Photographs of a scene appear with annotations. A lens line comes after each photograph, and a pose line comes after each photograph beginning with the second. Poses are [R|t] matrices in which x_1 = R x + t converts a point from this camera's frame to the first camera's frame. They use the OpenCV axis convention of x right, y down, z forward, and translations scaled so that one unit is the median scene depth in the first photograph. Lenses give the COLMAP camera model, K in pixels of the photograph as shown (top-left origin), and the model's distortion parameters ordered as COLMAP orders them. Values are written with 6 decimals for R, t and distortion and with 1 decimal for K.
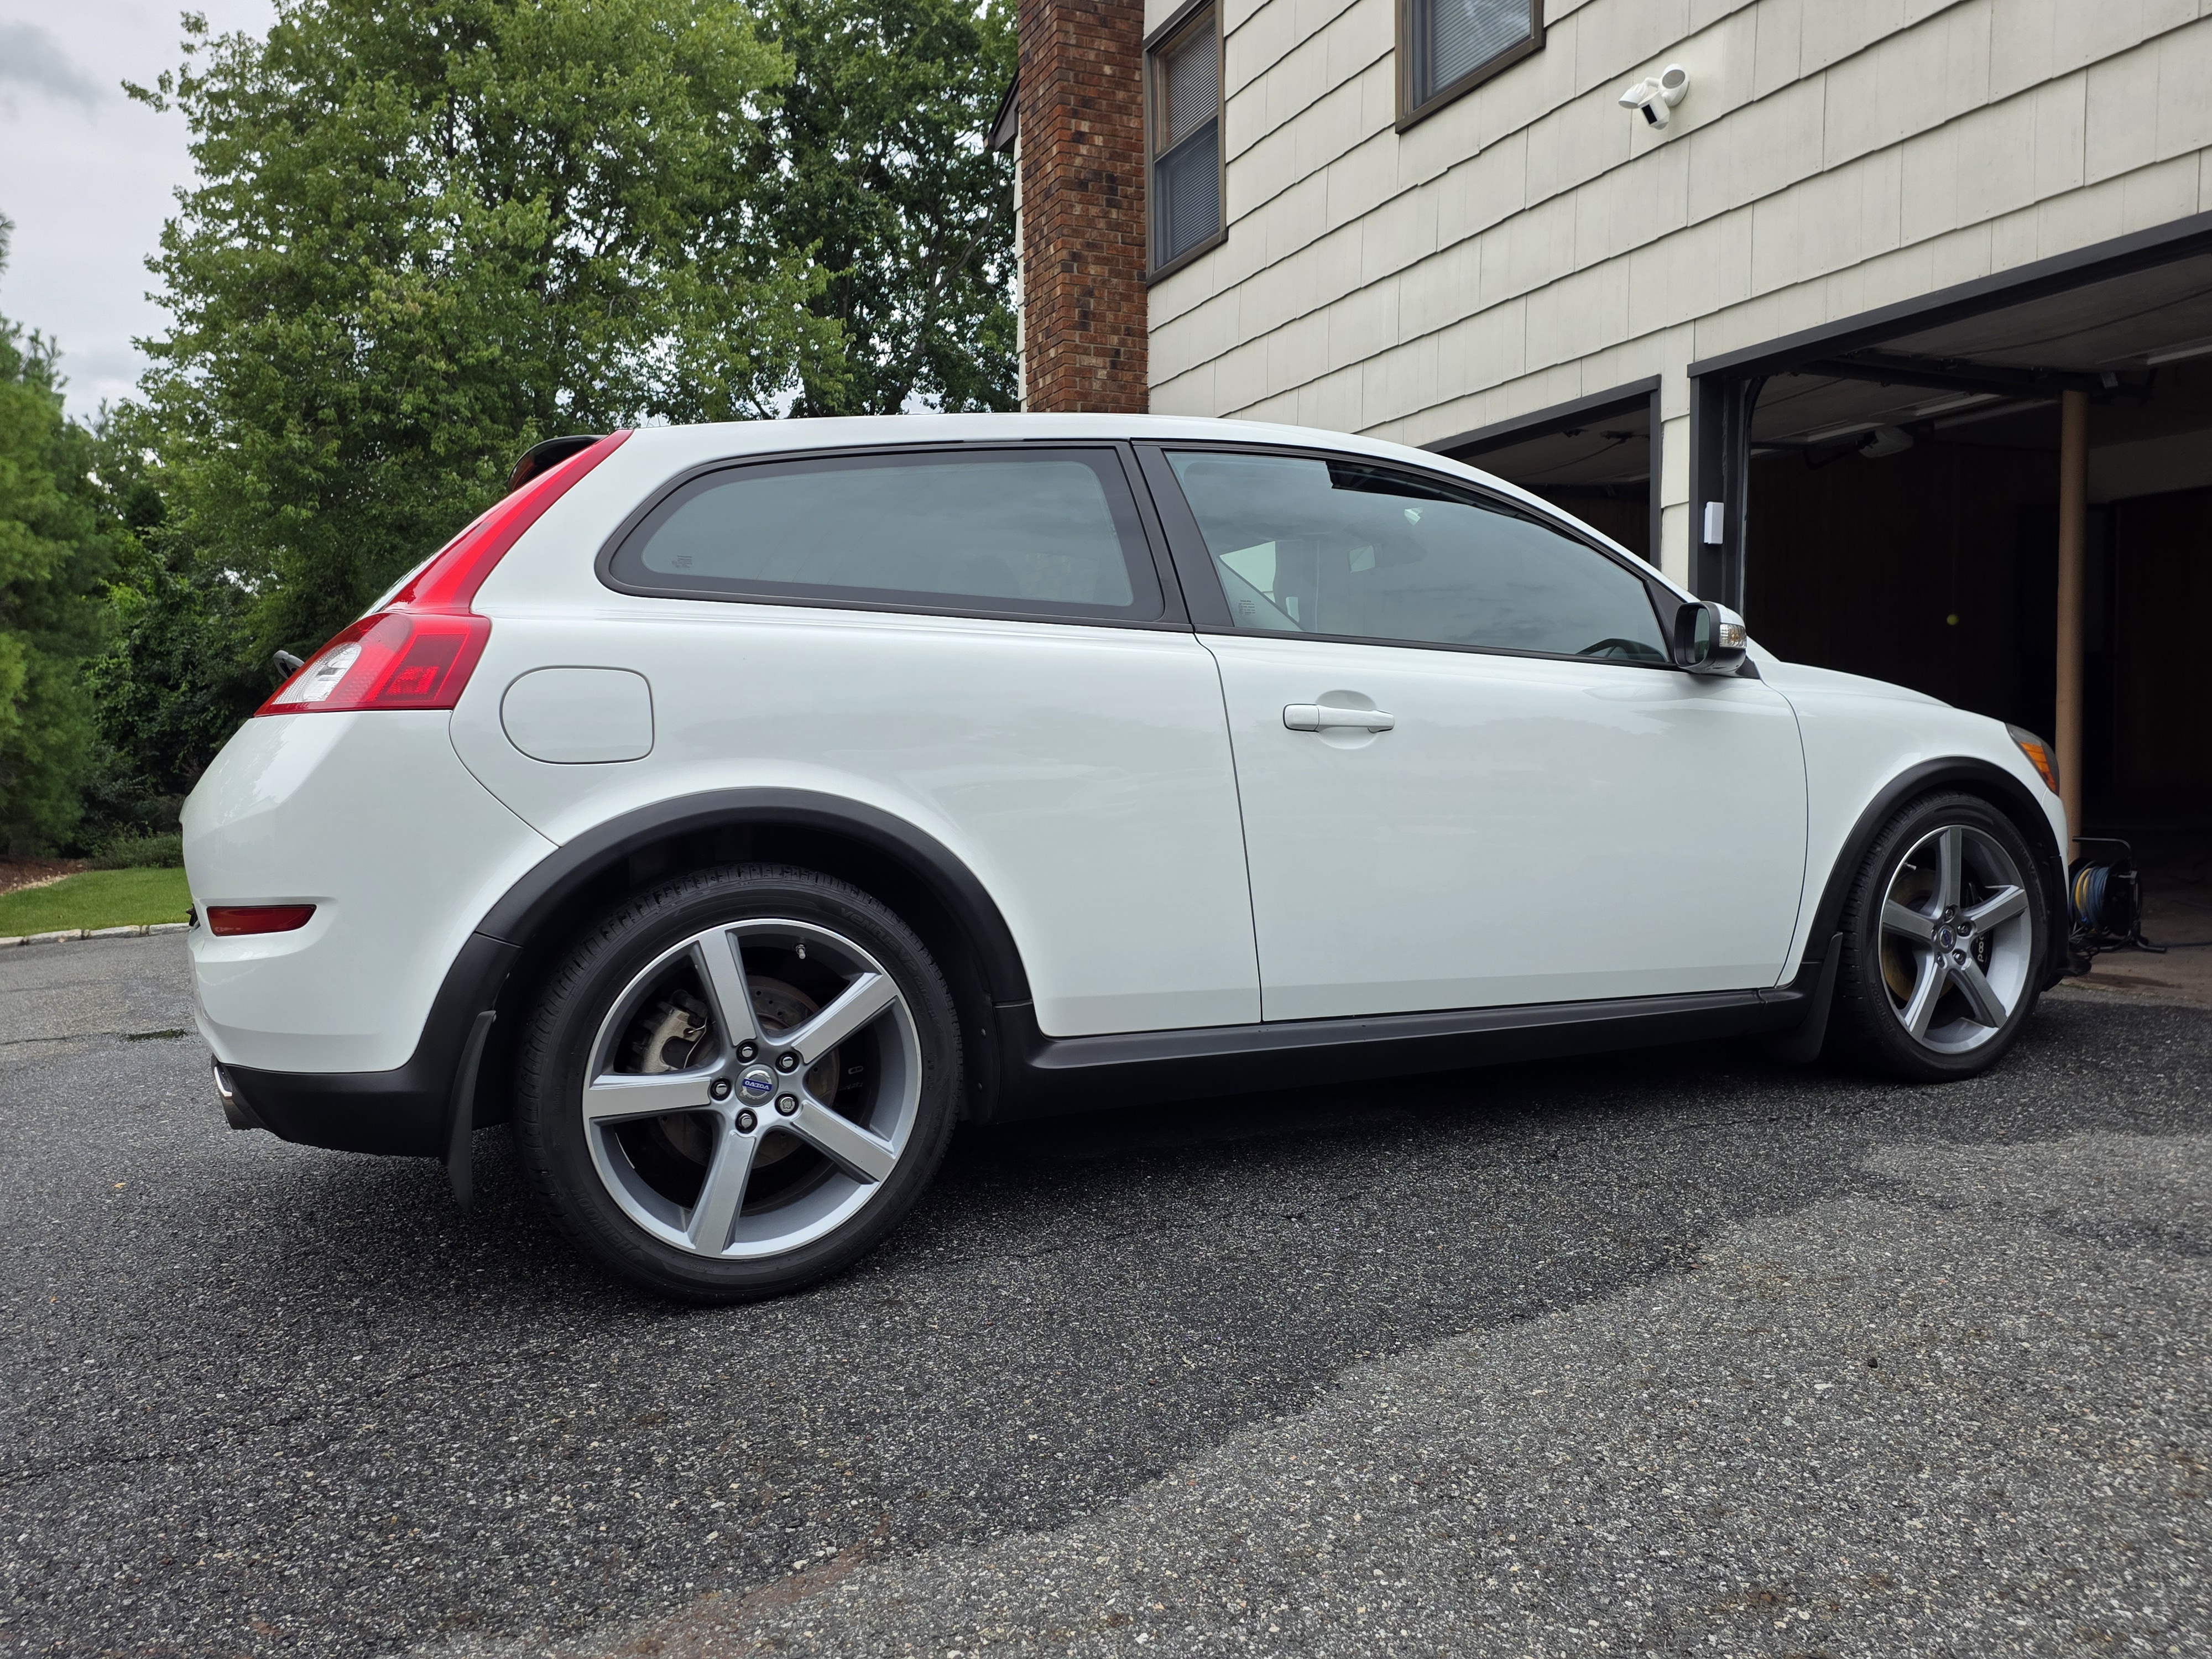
lens RADIAL K [[1642.9, 0, 1106.0], [0, 1642.9, 829.5], [0, 0, 1]] dist [0.119402, -0.147245]
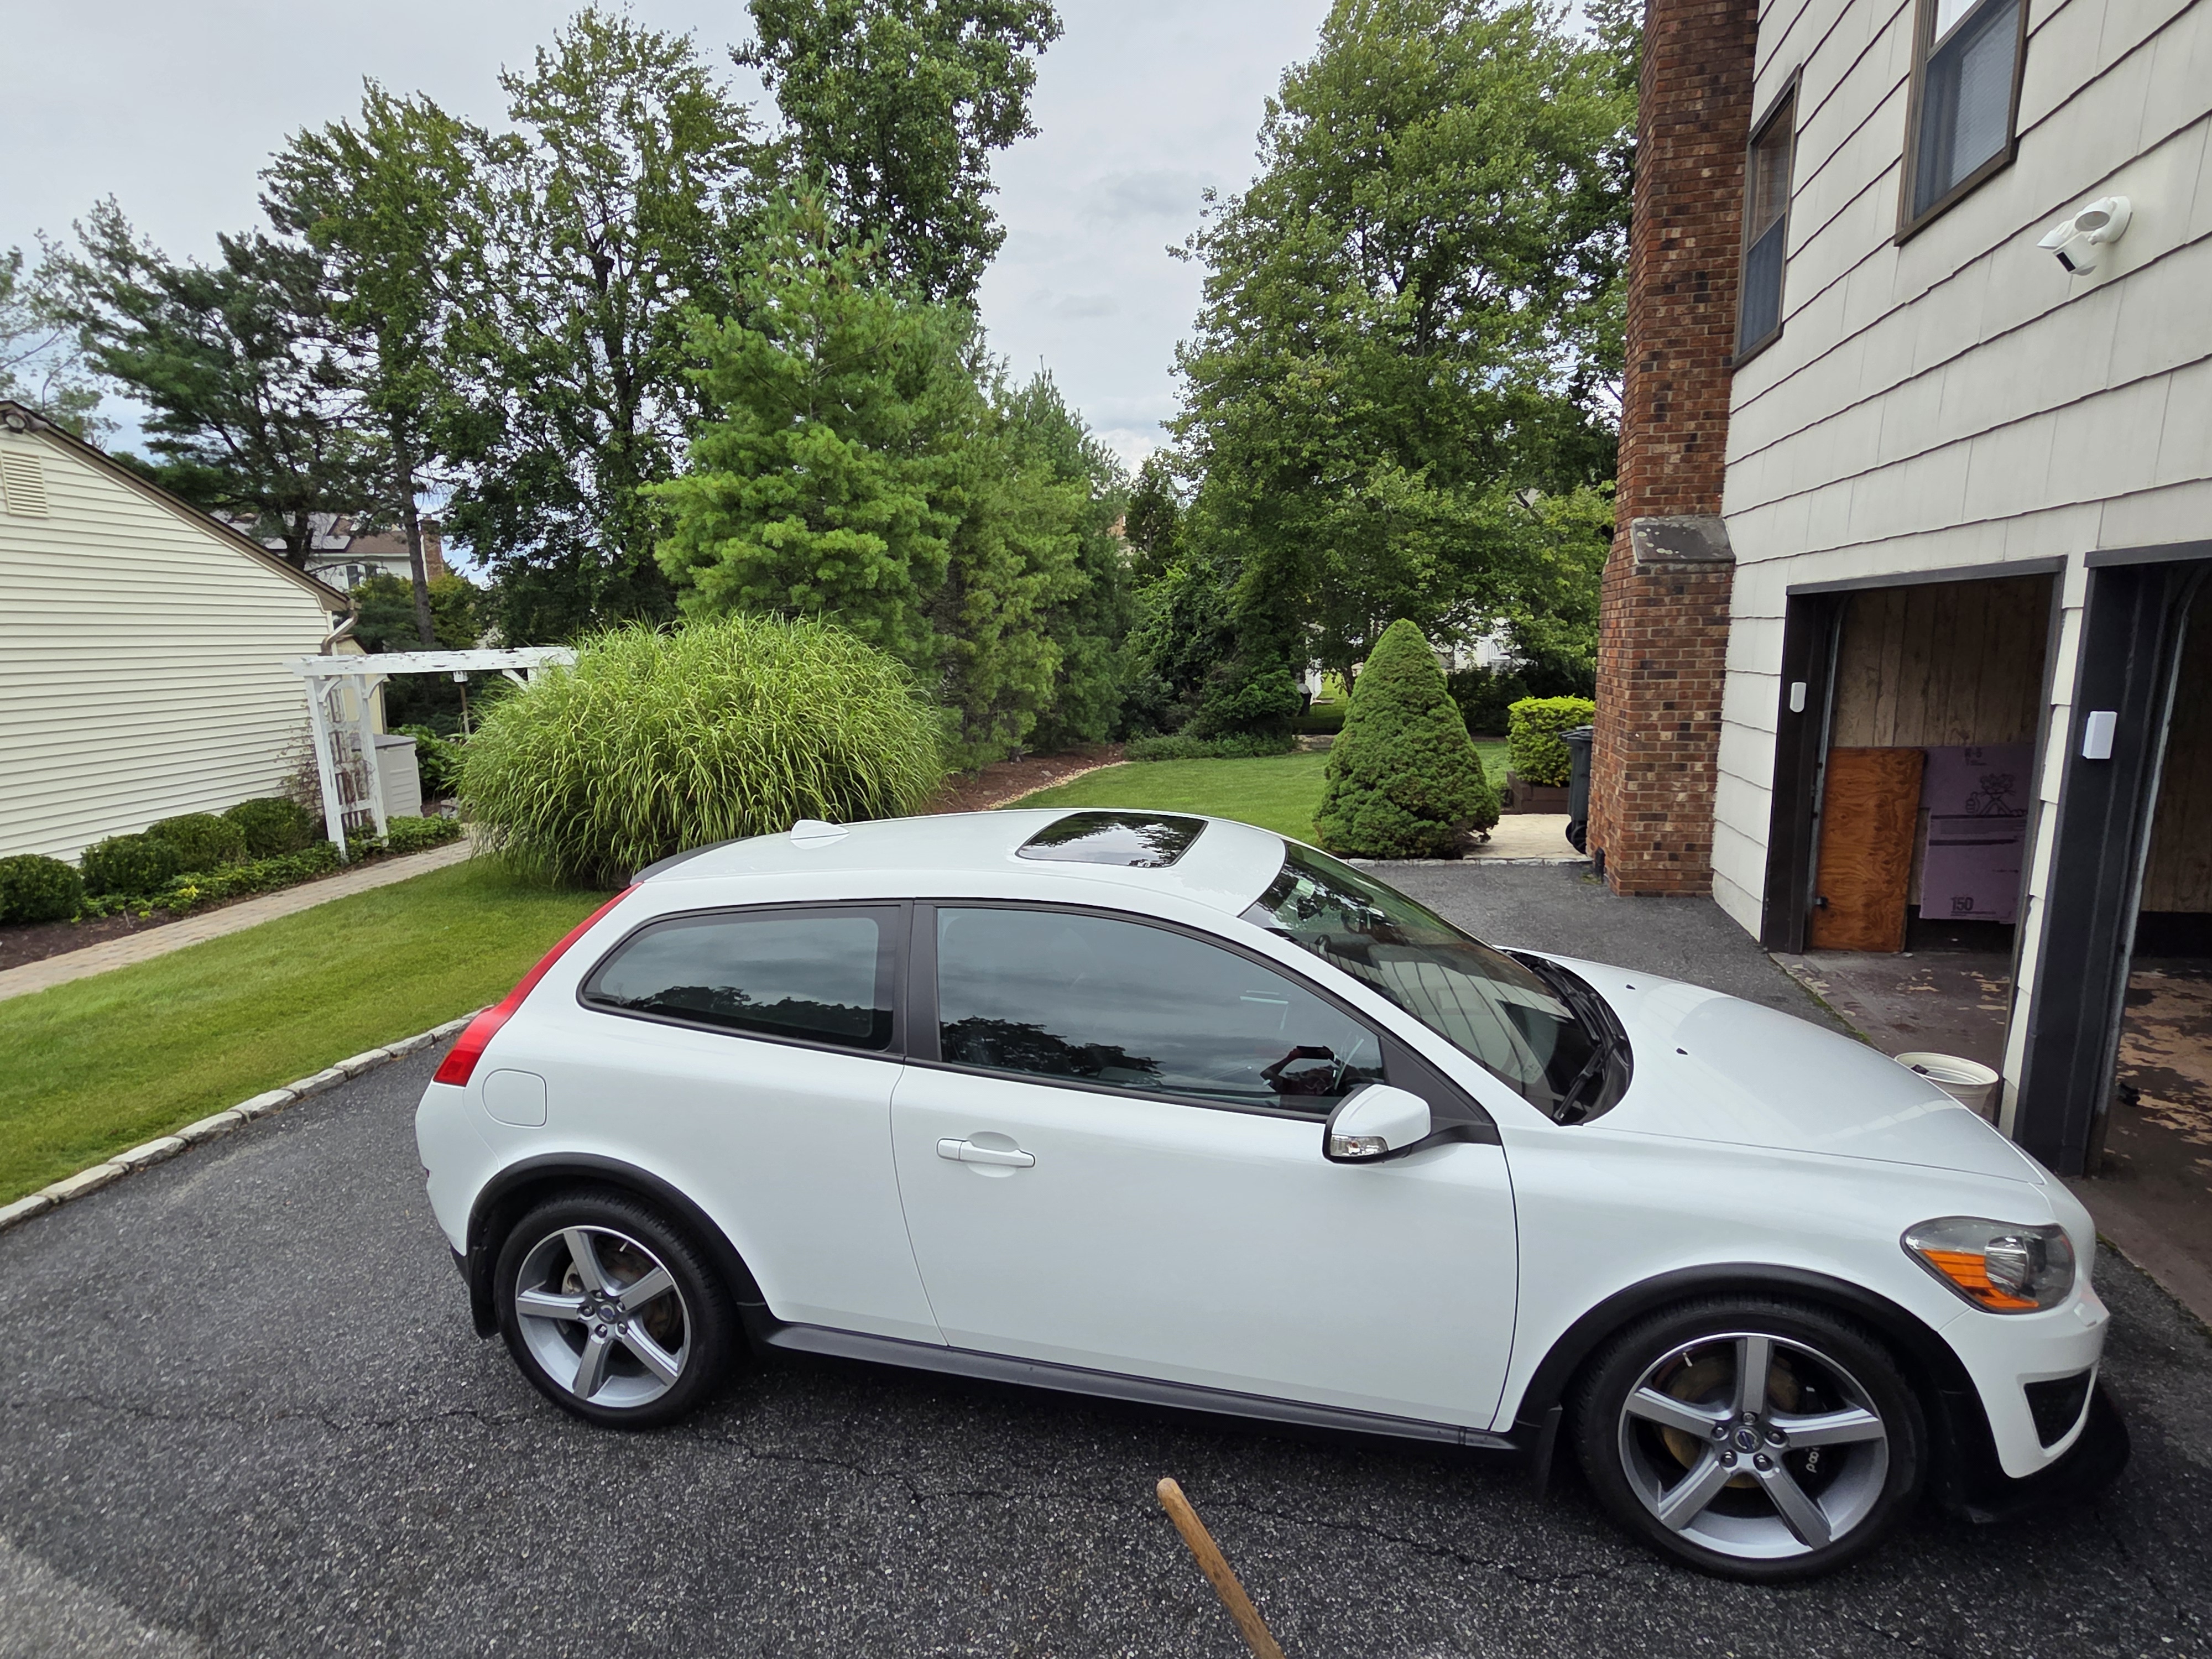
lens RADIAL K [[1188.1, 0, 1106.0], [0, 1188.1, 829.5], [0, 0, 1]] dist [0.004039, 0.001416]
pose [[0.765604, 0.117362, -0.632516, 0.242610], [-0.022522, 0.987505, 0.155968, -0.145945], [0.642917, -0.105165, 0.758681, 0.120085]]
